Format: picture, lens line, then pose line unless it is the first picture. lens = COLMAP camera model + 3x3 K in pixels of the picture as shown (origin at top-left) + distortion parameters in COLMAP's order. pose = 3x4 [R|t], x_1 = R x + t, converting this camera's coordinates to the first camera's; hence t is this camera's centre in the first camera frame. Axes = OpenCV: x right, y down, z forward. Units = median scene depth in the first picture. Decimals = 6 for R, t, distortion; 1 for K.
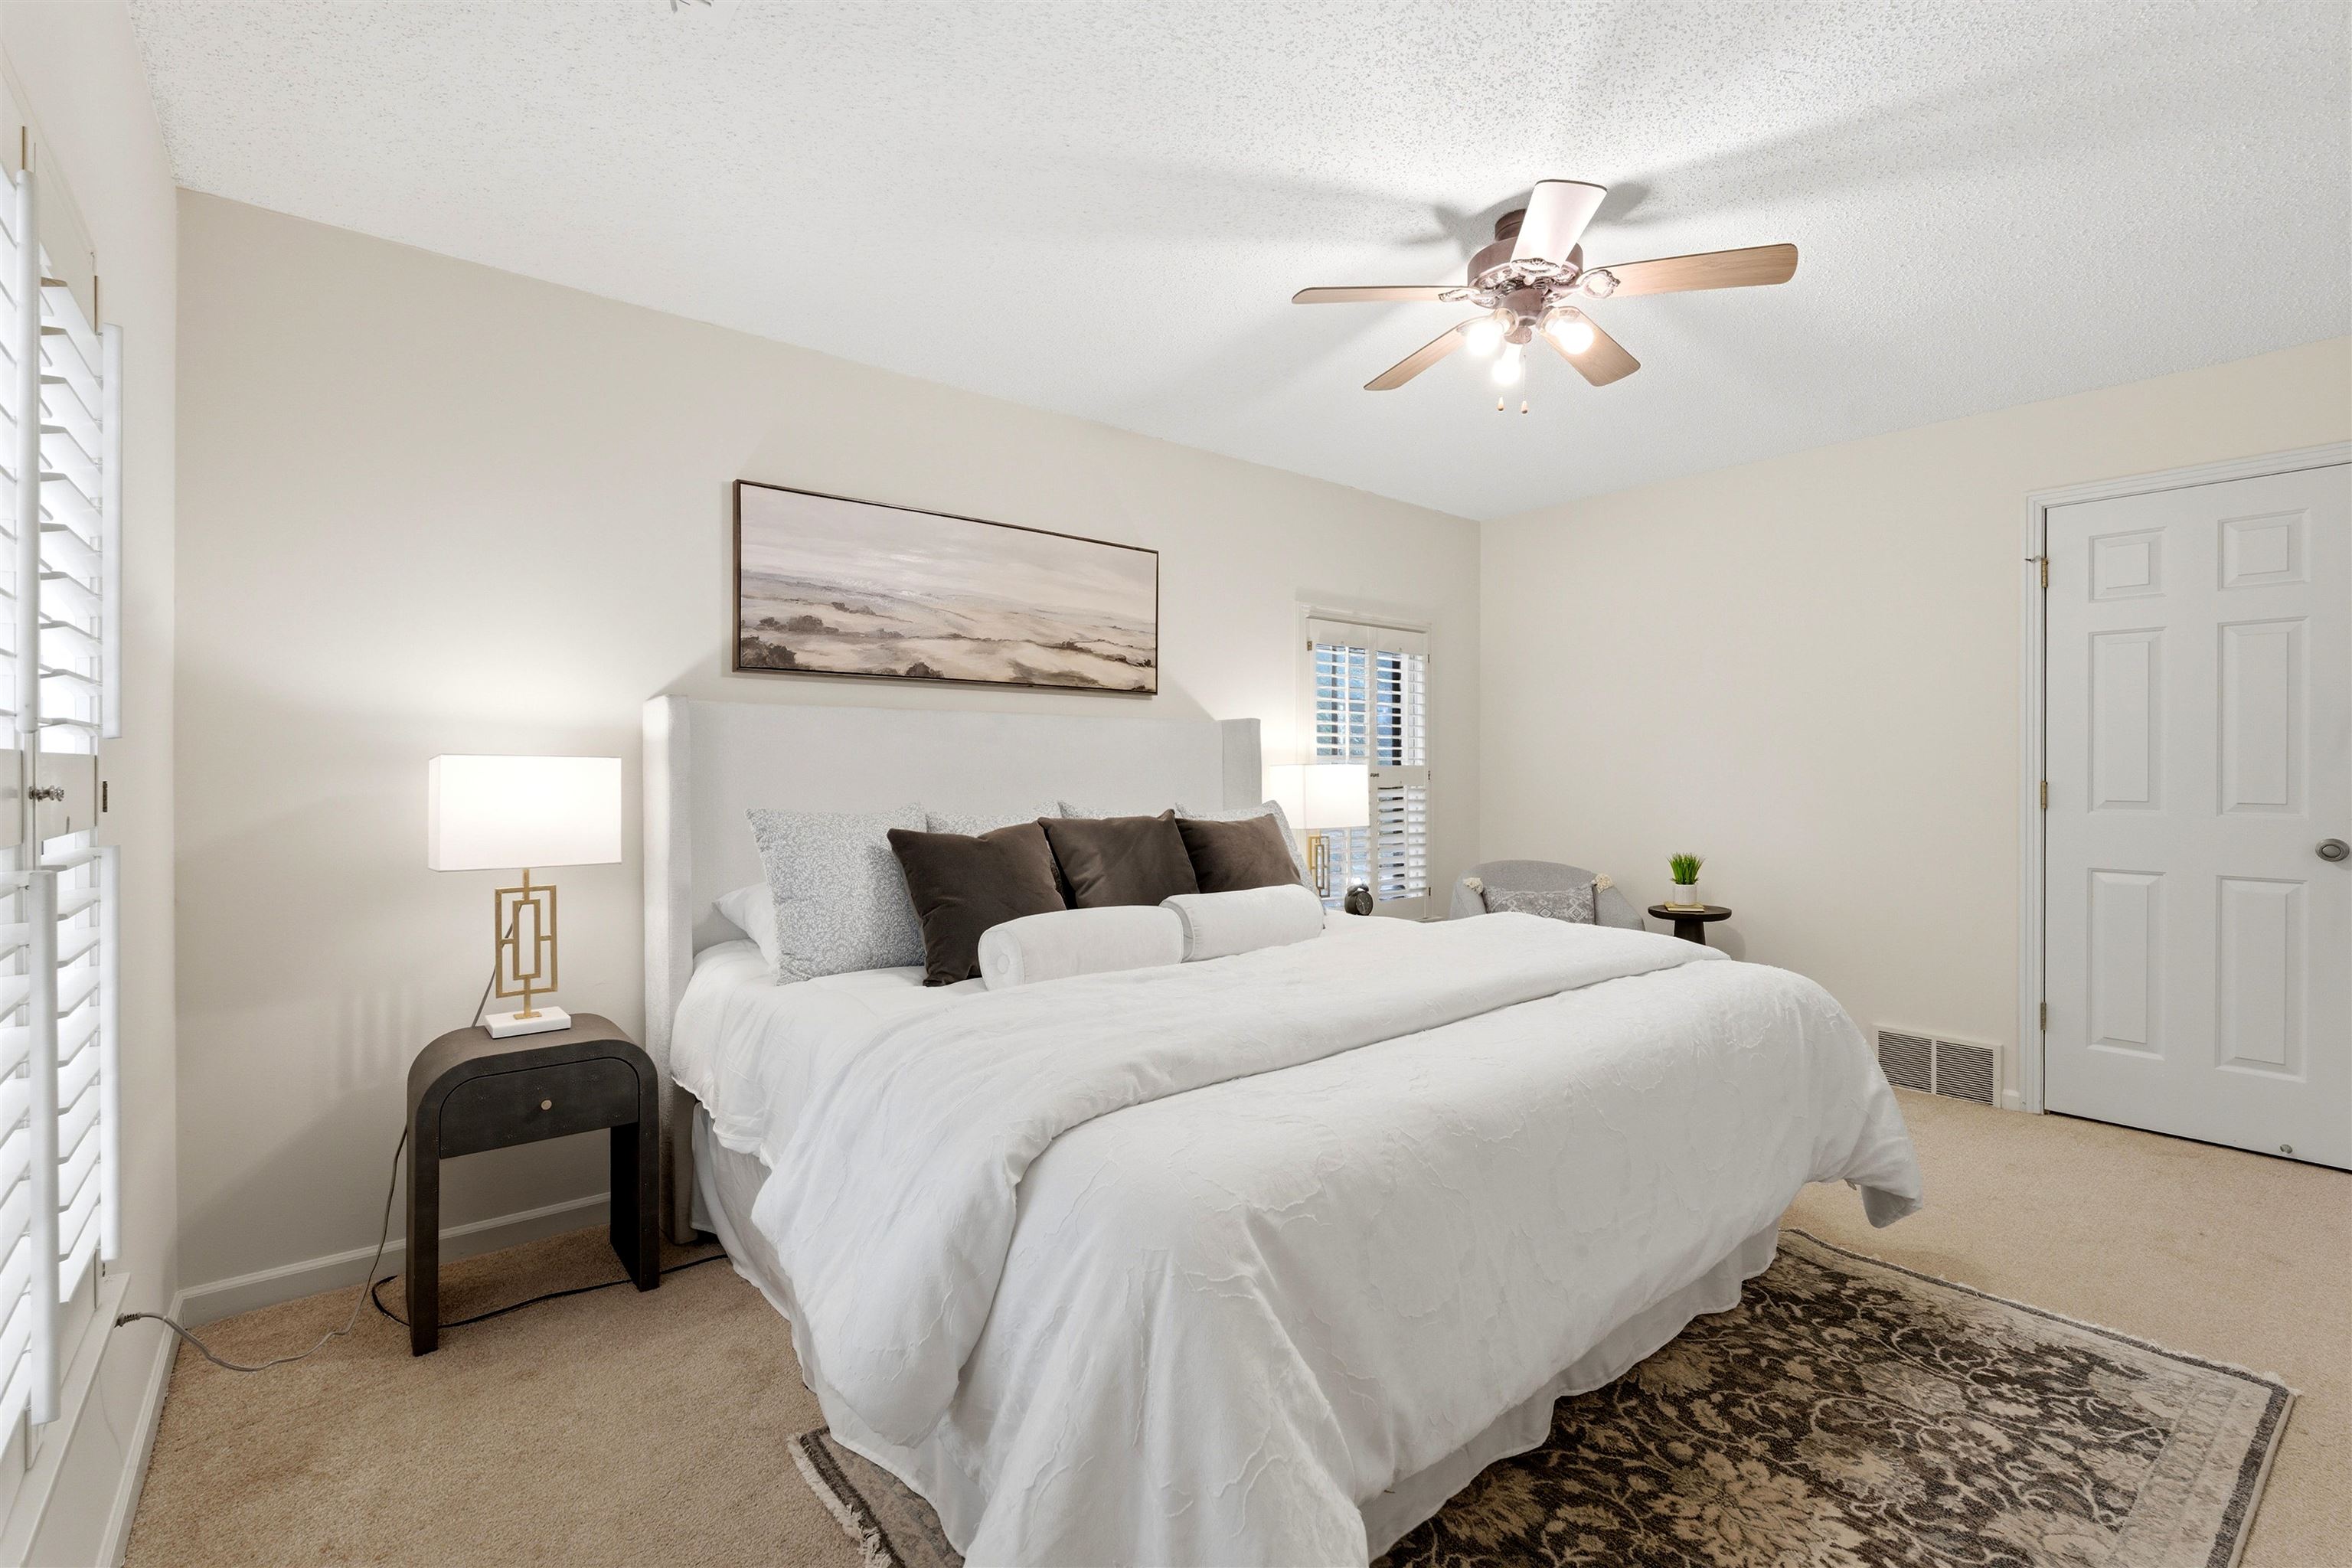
lens RADIAL K [[1036.4, 0, 1176.6], [0, 1036.4, 777.6], [0, 0, 1]] dist [-0.011018, 0.001936]
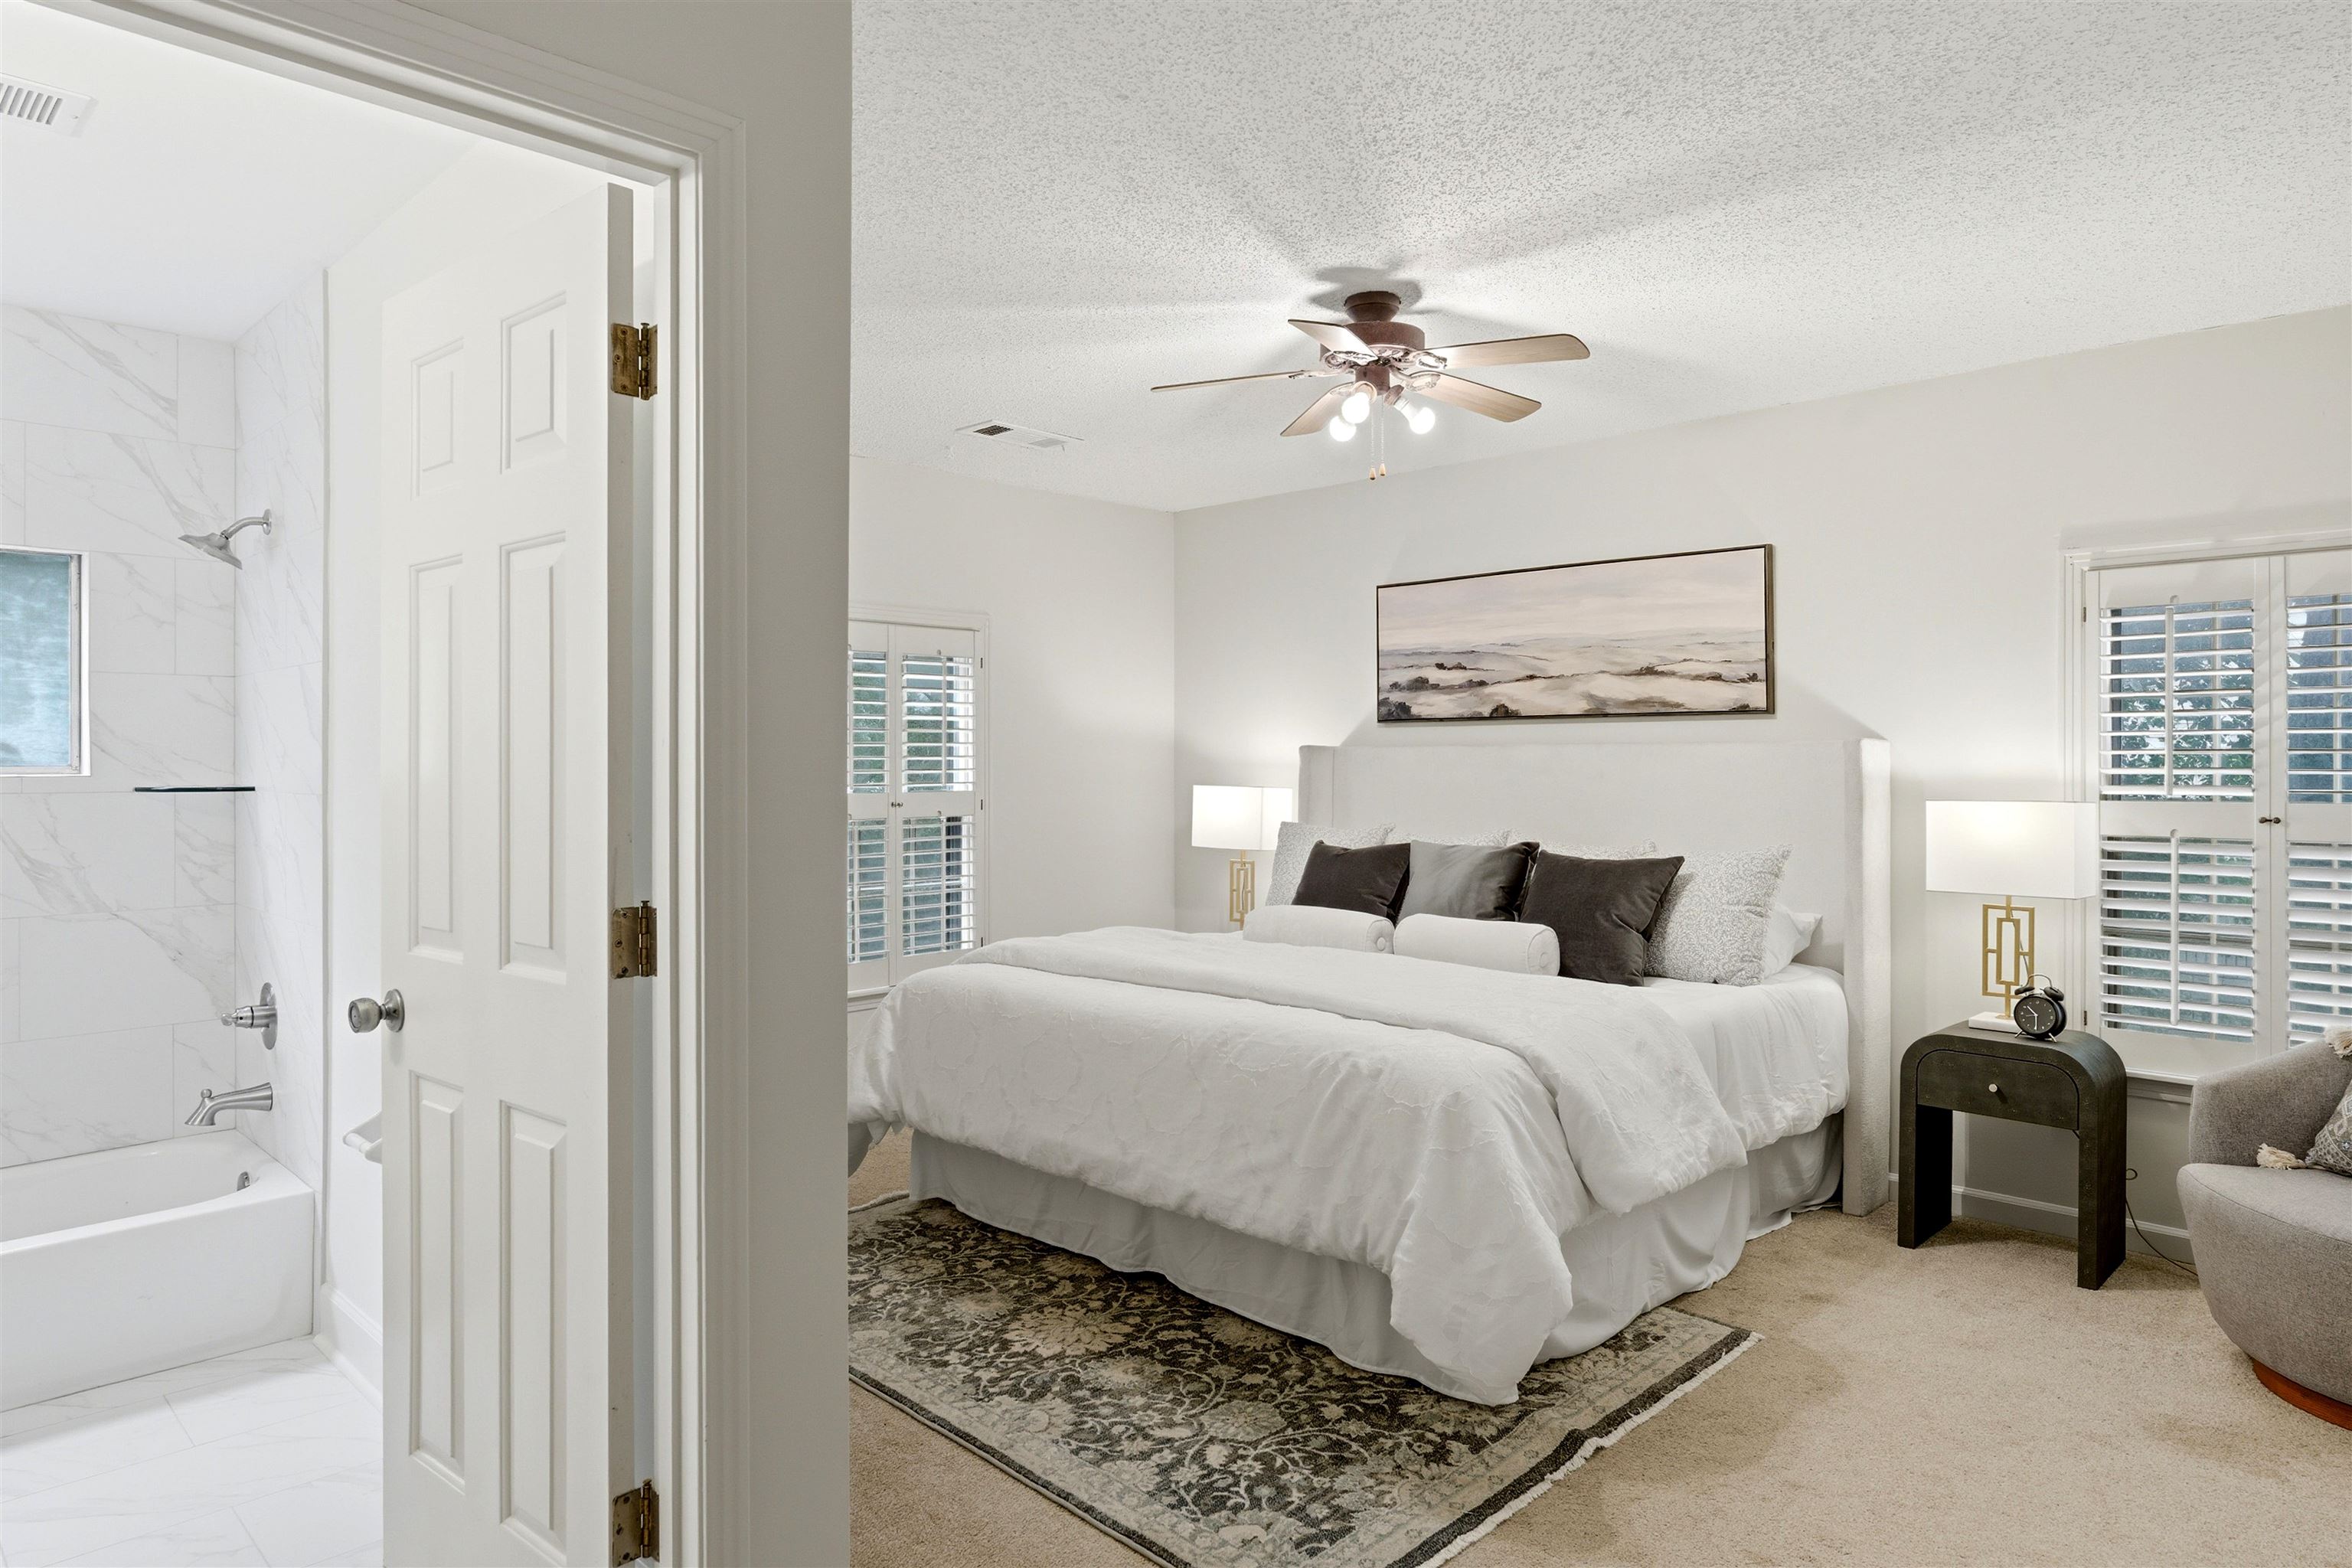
lens RADIAL K [[1401.7, 0, 1176.1], [0, 1401.7, 770.6], [0, 0, 1]] dist [0.003624, 0.001019]
pose [[0.111697, 0.012301, -0.993666, 1.403411], [0.000095, 0.999923, 0.012389, -0.061556], [0.993742, -0.001478, 0.111688, 0.508038]]
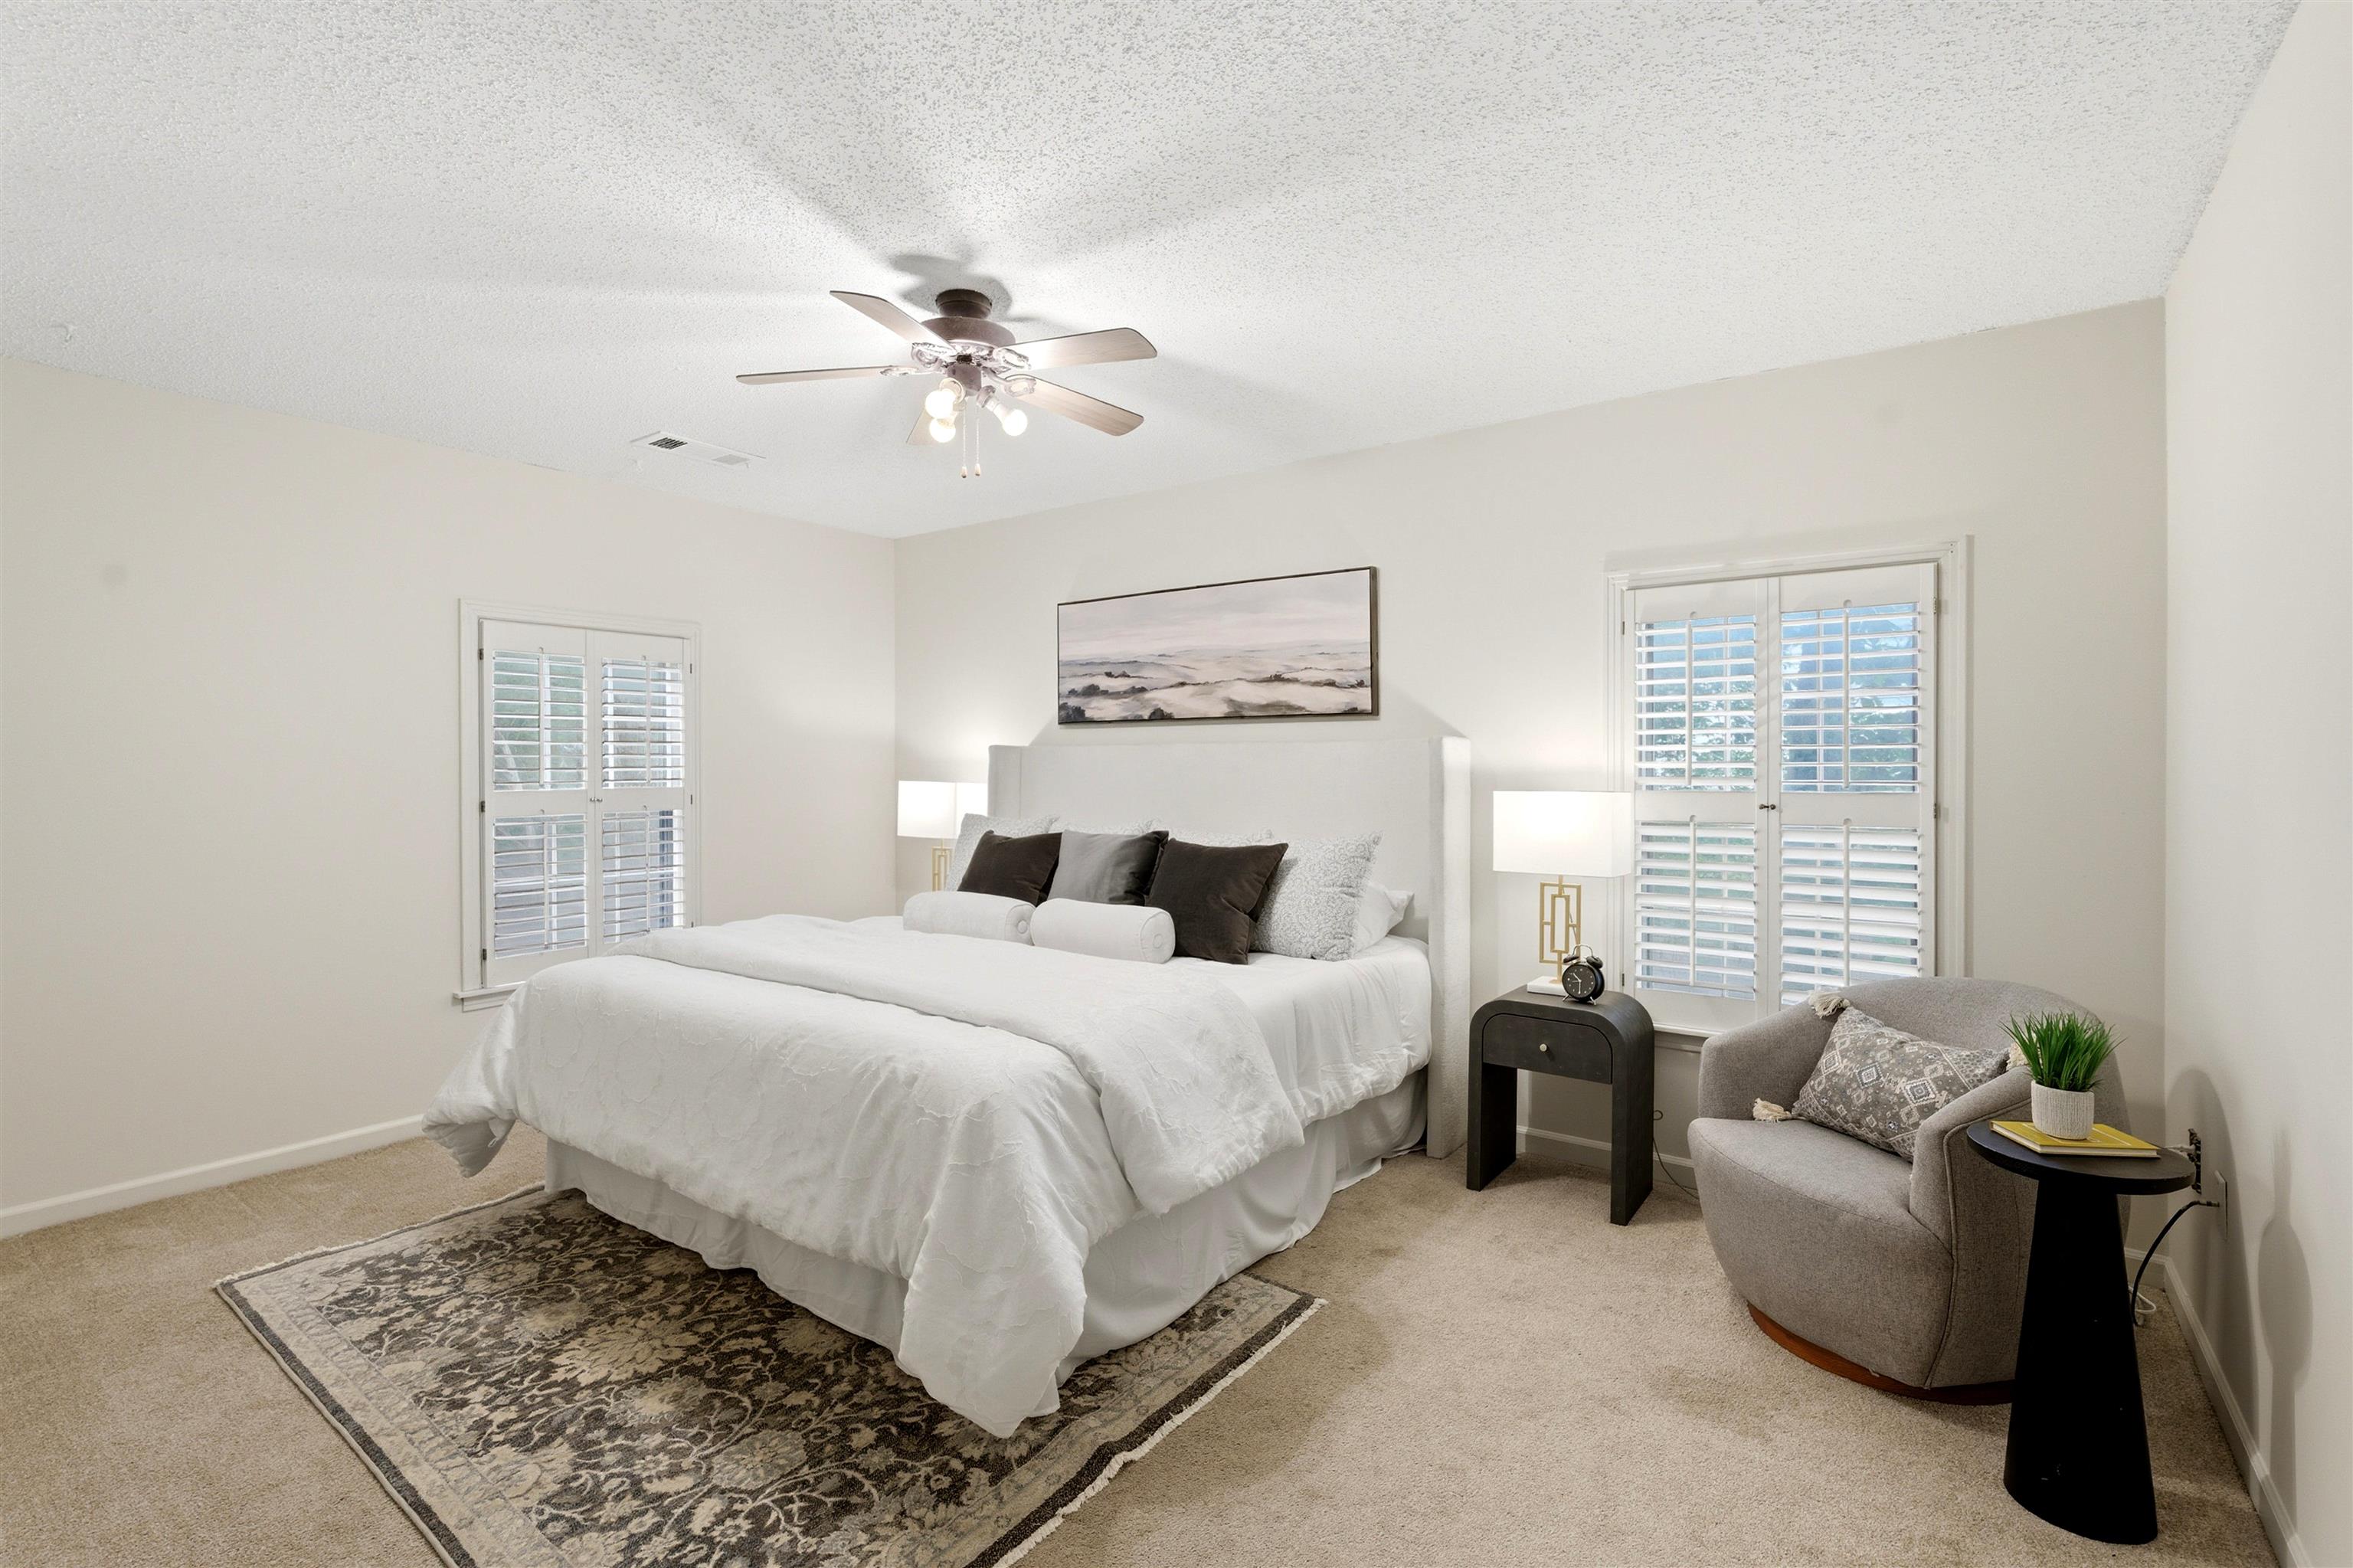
lens RADIAL K [[1068.2, 0, 1174.3], [0, 1068.2, 781.4], [0, 0, 1]] dist [-0.008188, 0.003262]
pose [[0.252014, 0.021497, -0.967485, 1.178480], [0.001286, 0.999745, 0.022549, -0.053110], [0.967723, -0.006927, 0.251922, 0.745527]]
